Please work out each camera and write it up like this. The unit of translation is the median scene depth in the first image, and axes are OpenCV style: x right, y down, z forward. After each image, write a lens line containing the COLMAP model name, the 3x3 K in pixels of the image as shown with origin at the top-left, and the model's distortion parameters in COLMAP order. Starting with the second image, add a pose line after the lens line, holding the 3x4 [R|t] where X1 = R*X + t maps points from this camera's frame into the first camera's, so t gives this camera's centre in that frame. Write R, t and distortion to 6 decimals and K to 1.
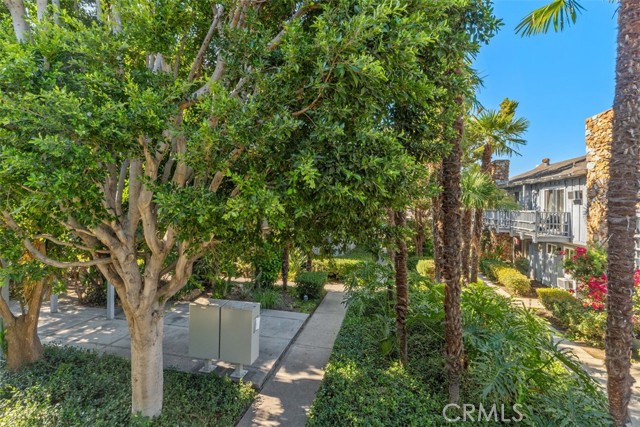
lens RADIAL K [[295.5, 0, 325.3], [0, 295.5, 211.2], [0, 0, 1]] dist [0.002612, -0.000351]
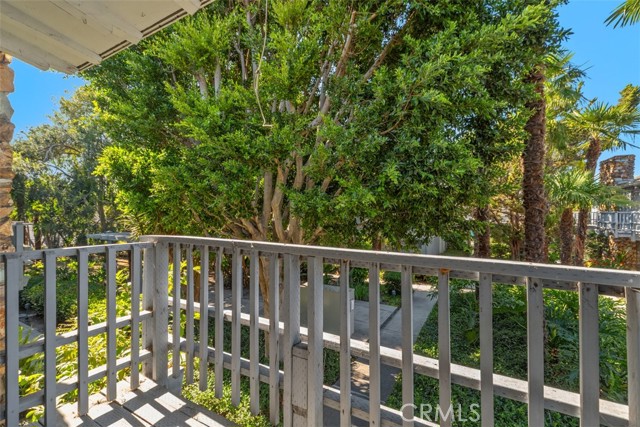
lens RADIAL K [[295.5, 0, 325.3], [0, 295.5, 211.2], [0, 0, 1]] dist [0.002612, -0.000351]
pose [[0.957615, -0.016096, -0.287600, 0.030617], [0.006068, 0.999343, -0.035725, 0.077714], [0.287986, 0.032466, 0.957084, -0.367990]]
